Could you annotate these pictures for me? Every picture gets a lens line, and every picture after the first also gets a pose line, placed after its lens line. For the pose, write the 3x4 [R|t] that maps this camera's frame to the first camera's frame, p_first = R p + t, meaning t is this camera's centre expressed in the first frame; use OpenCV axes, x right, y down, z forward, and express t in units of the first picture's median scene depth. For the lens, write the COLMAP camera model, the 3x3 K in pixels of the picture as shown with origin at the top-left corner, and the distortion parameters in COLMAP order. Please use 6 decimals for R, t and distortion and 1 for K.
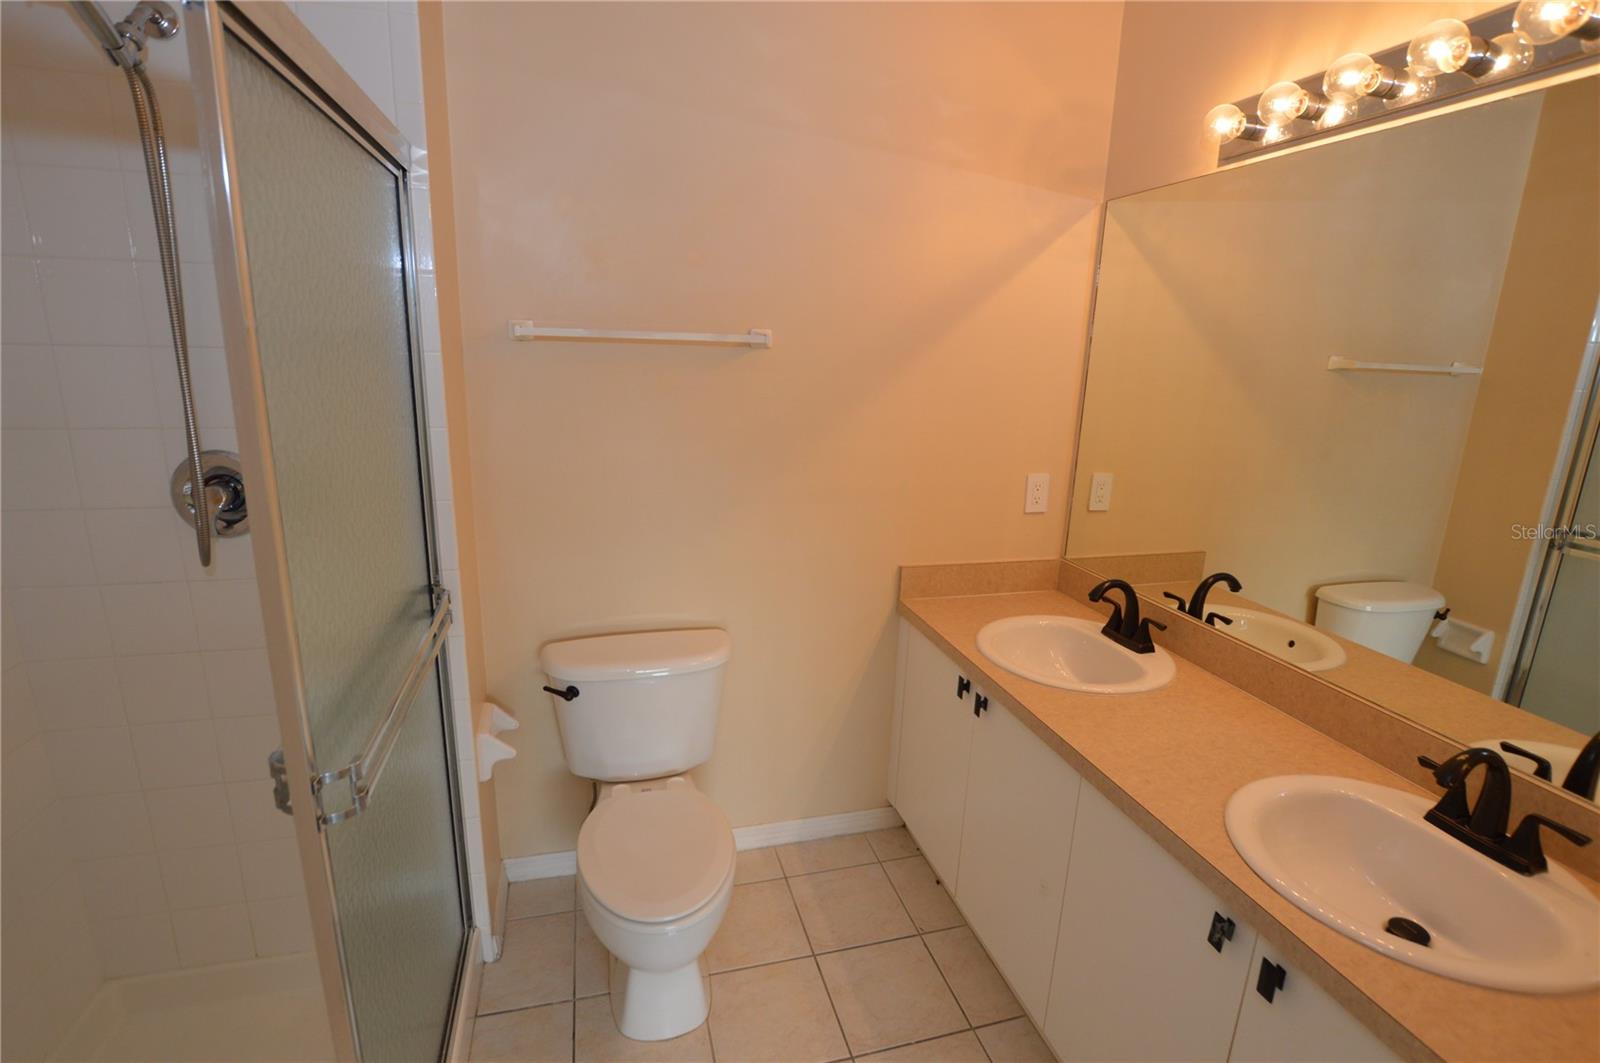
lens RADIAL K [[747.1, 0, 800.0], [0, 747.1, 531.5], [0, 0, 1]] dist [-0.030318, 0.000734]
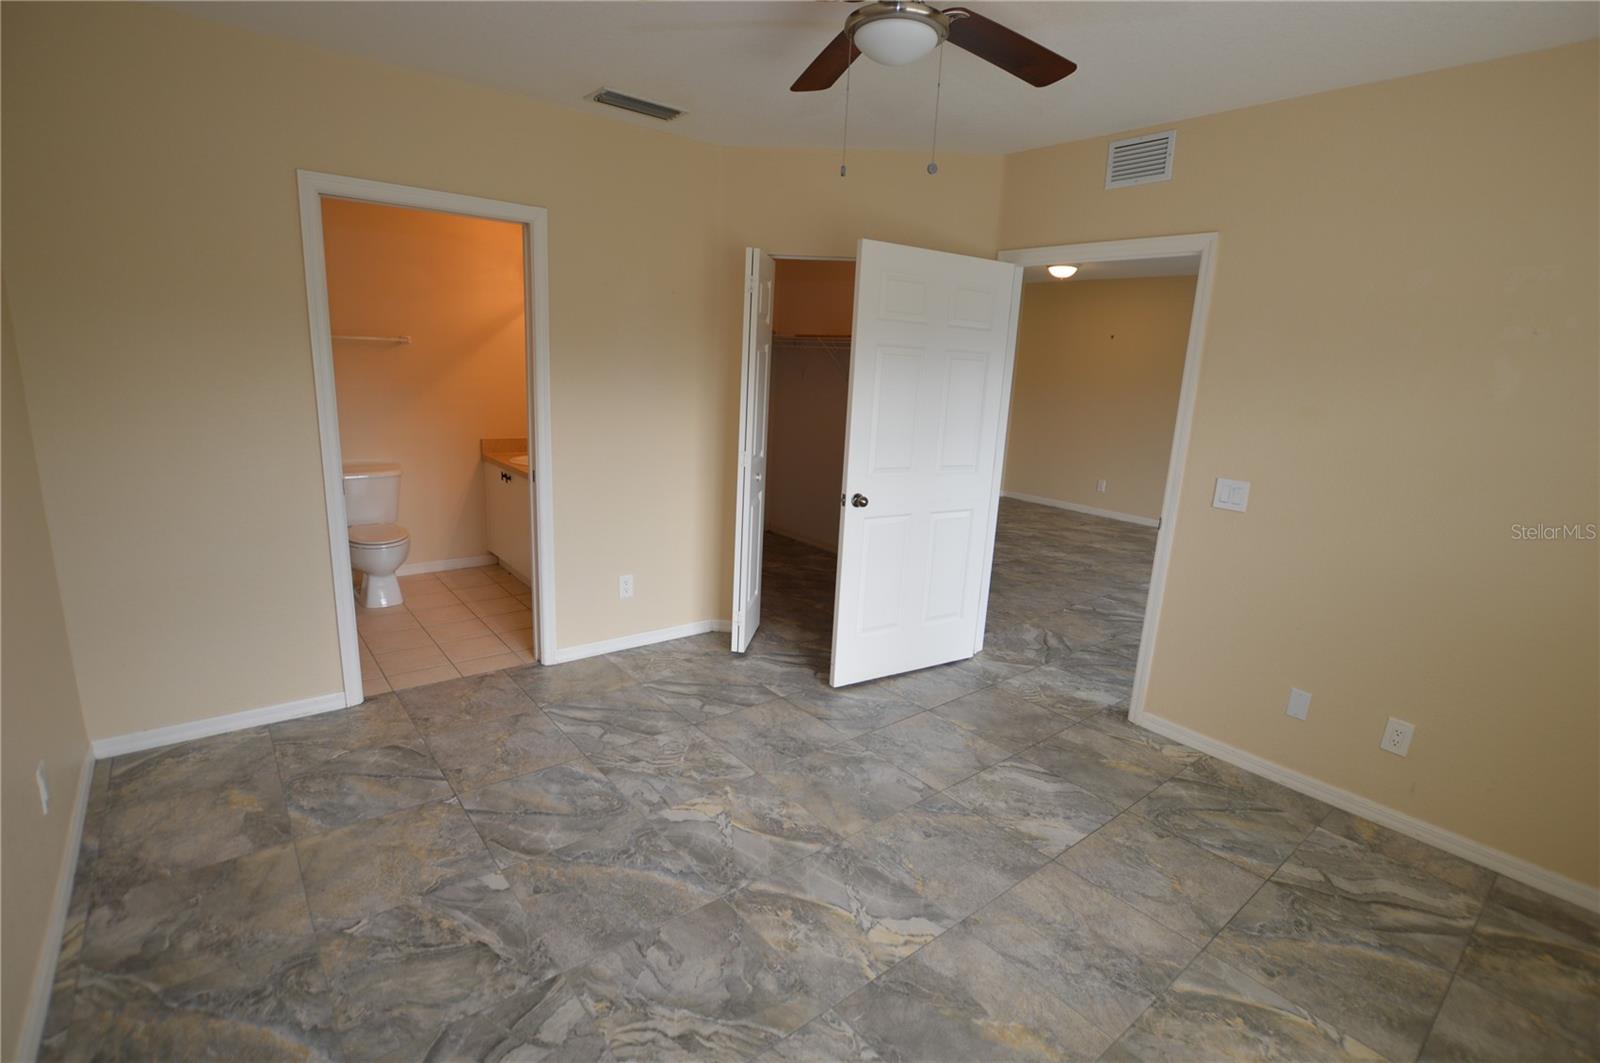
lens RADIAL K [[747.1, 0, 800.0], [0, 747.1, 531.5], [0, 0, 1]] dist [-0.030318, 0.000734]
pose [[0.917290, -0.079770, 0.390148, 0.118728], [0.080525, 0.996648, 0.014450, 0.372254], [-0.389993, 0.018162, 0.920639, -1.471621]]
